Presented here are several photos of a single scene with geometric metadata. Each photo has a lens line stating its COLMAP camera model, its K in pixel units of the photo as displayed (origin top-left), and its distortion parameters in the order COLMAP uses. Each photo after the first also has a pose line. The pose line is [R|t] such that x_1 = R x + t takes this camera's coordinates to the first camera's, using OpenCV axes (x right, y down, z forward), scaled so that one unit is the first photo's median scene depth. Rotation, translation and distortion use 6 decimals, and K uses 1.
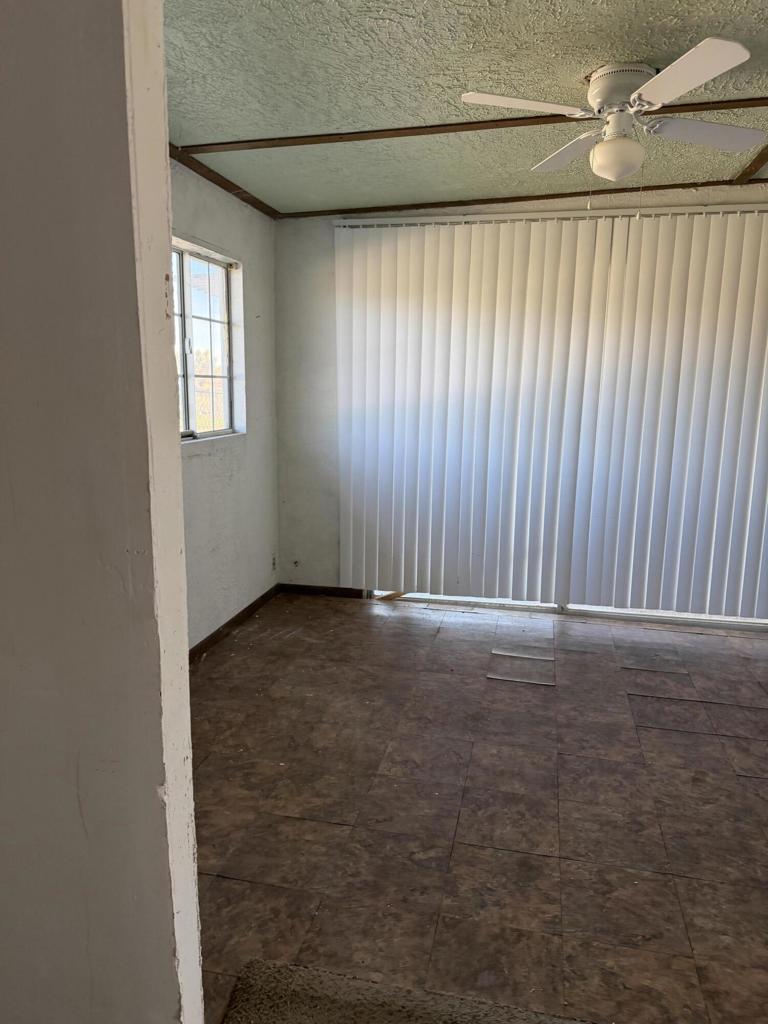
lens RADIAL K [[718.7, 0, 383.5], [0, 718.7, 504.2], [0, 0, 1]] dist [0.032961, -0.046373]
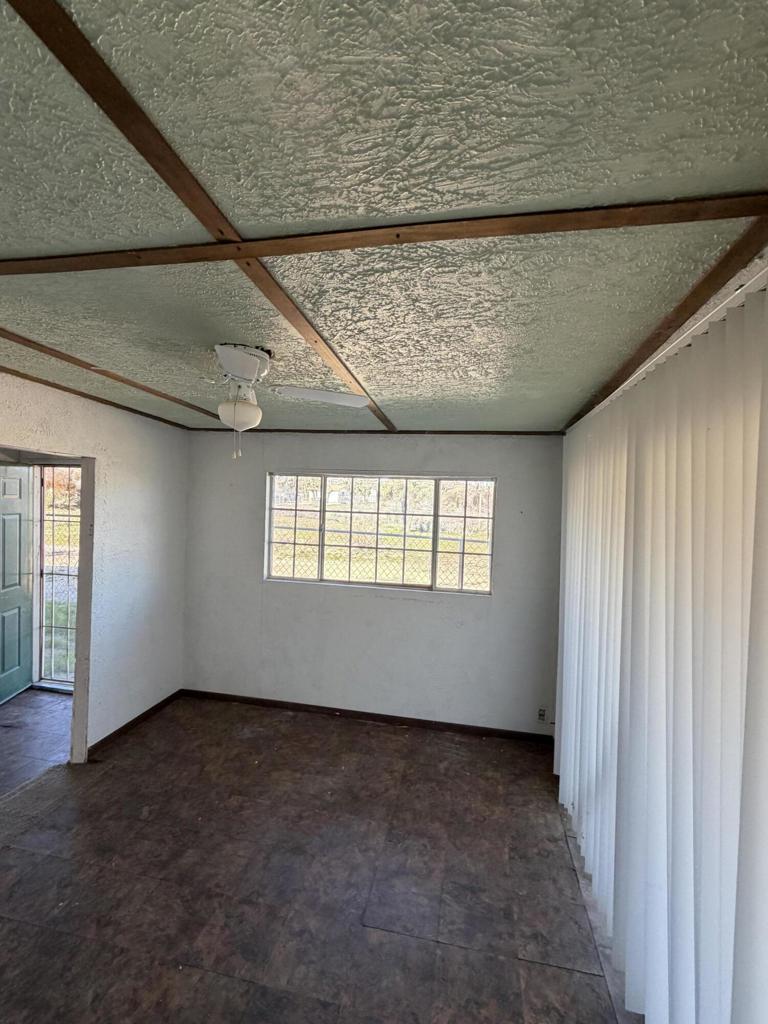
lens RADIAL K [[462.2, 0, 383.8], [0, 462.2, 518.5], [0, 0, 1]] dist [-0.001093, 0.001064]
pose [[0.027175, 0.024474, -0.999331, 0.900345], [-0.207874, 0.977984, 0.018298, -0.294442], [0.977778, 0.207238, 0.031665, 1.006969]]
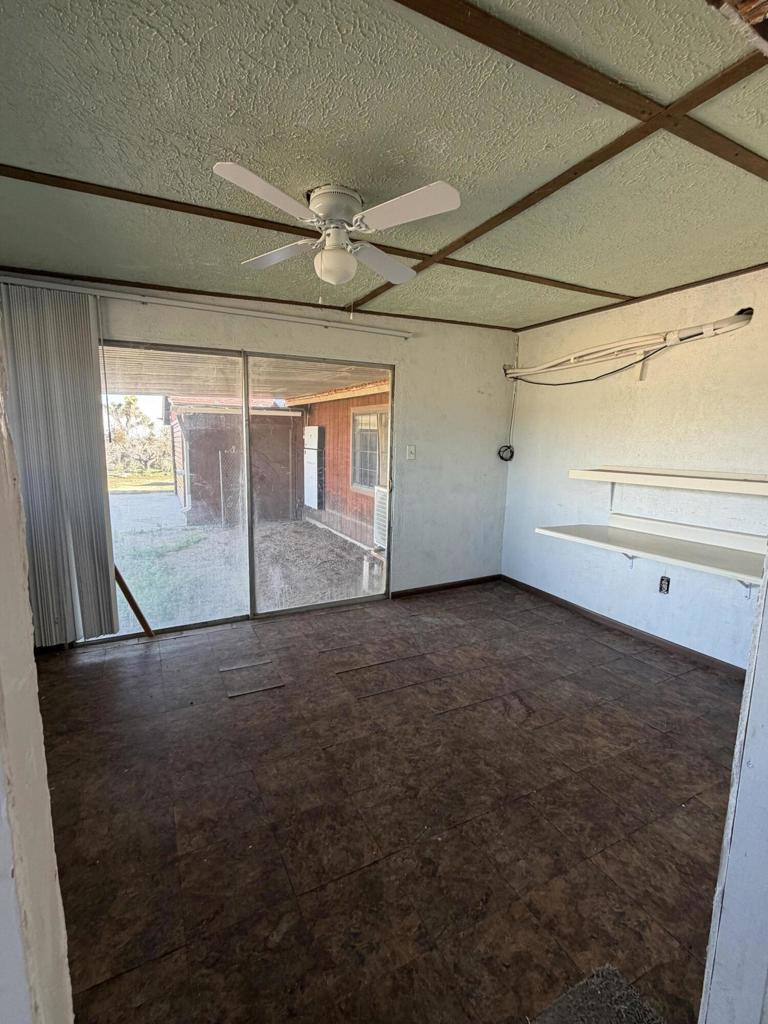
lens RADIAL K [[462.2, 0, 382.6], [0, 462.2, 509.9], [0, 0, 1]] dist [-0.001093, 0.001064]
pose [[0.766634, -0.094019, 0.635163, -0.126599], [0.101632, 0.994519, 0.024543, -0.060115], [-0.633989, 0.045737, 0.771988, 0.287439]]
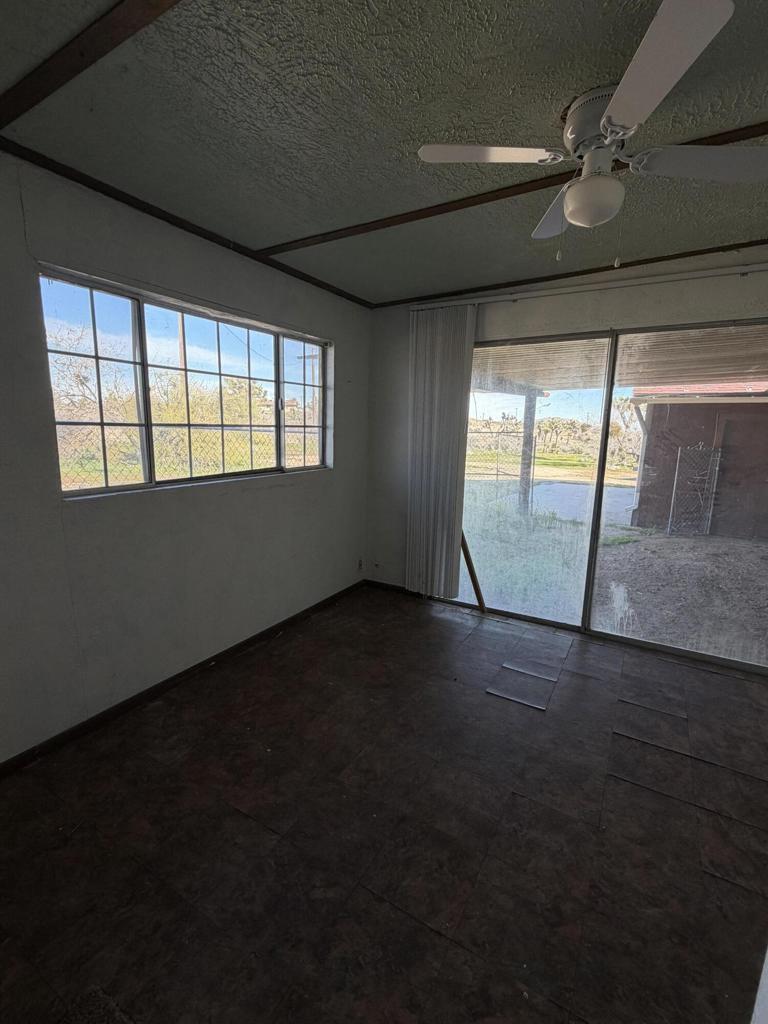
lens RADIAL K [[462.2, 0, 384.7], [0, 462.2, 511.4], [0, 0, 1]] dist [-0.001093, 0.001064]
pose [[0.953926, 0.065140, -0.292887, 0.214235], [-0.062251, 0.997876, 0.019185, -0.057747], [0.293515, -0.000068, 0.955955, 0.278643]]
